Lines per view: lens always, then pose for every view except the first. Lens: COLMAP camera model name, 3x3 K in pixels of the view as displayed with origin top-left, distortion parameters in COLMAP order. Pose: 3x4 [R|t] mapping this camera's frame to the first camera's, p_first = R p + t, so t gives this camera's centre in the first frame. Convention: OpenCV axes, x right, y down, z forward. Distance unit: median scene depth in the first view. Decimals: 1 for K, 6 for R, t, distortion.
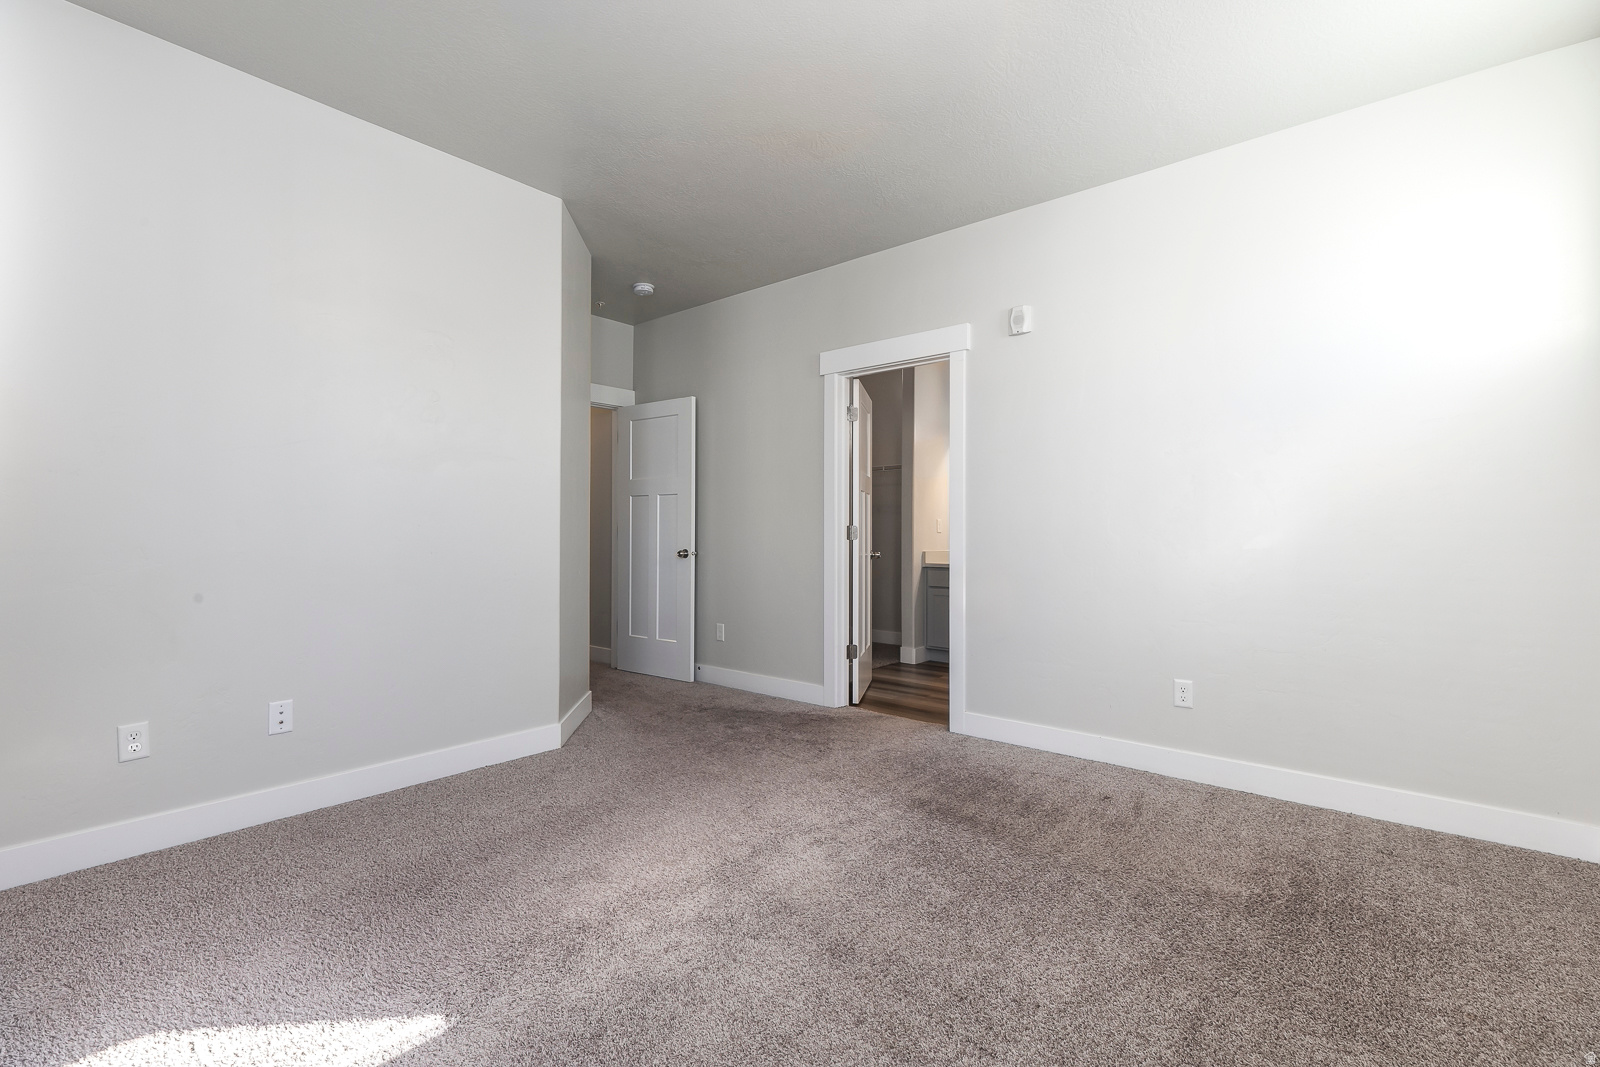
lens RADIAL K [[712.8, 0, 806.2], [0, 712.8, 533.9], [0, 0, 1]] dist [0.002375, -0.000466]
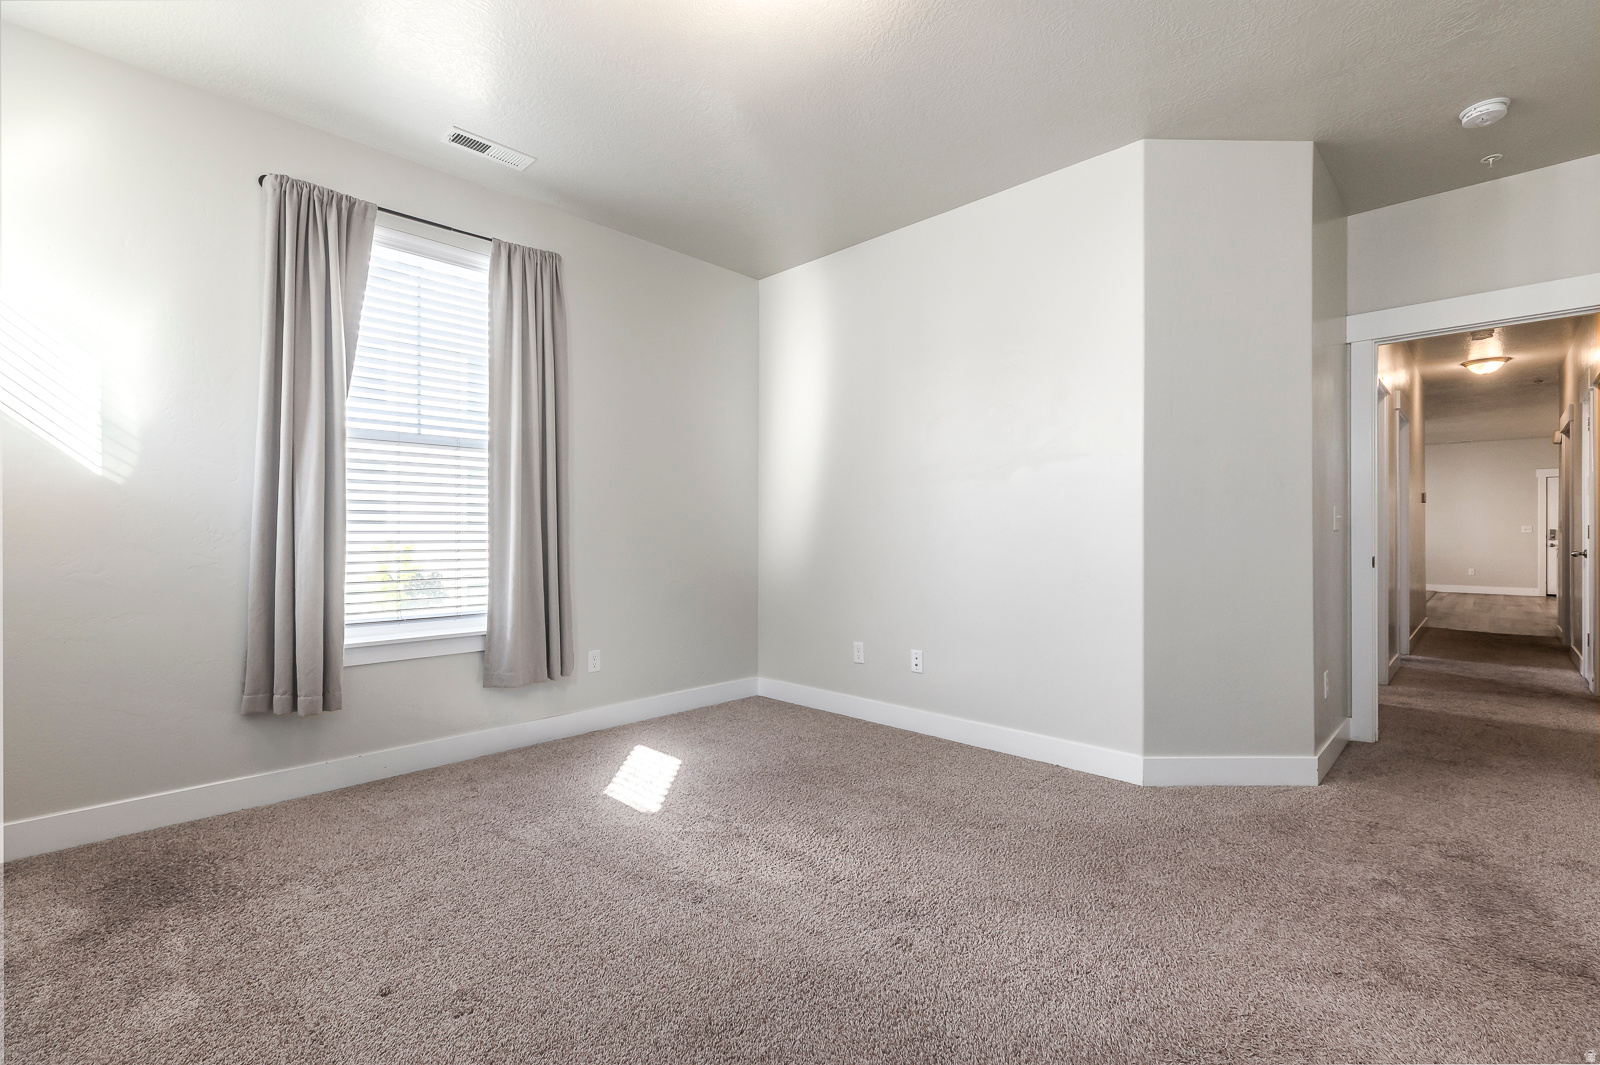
lens RADIAL K [[712.8, 0, 806.2], [0, 712.8, 532.9], [0, 0, 1]] dist [0.002375, -0.000466]
pose [[-0.079628, -0.001886, -0.996823, 0.595332], [0.000031, 0.999998, -0.001894, 0.000375], [0.996825, -0.000181, -0.079628, 0.743257]]
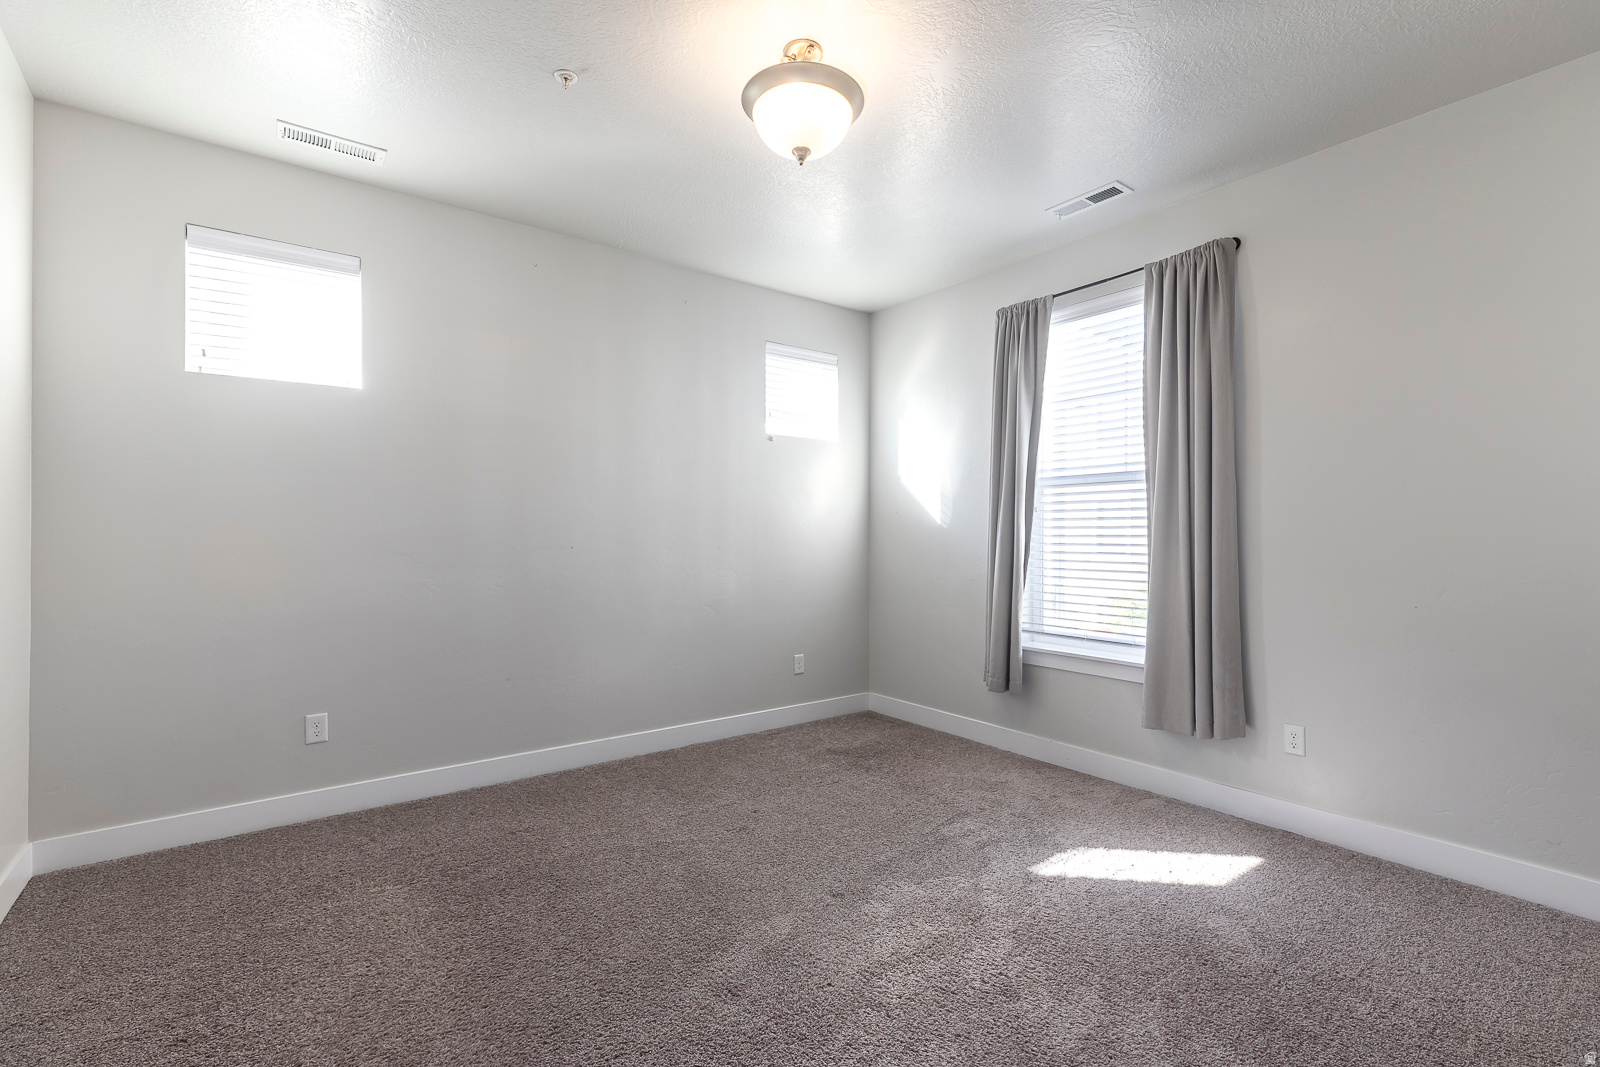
lens RADIAL K [[712.8, 0, 806.2], [0, 712.8, 533.9], [0, 0, 1]] dist [0.002375, -0.000466]
pose [[-0.974262, -0.015402, 0.224891, -0.173574], [-0.017570, 0.999816, -0.007640, -0.029194], [-0.224732, -0.011394, -0.974354, 1.316512]]
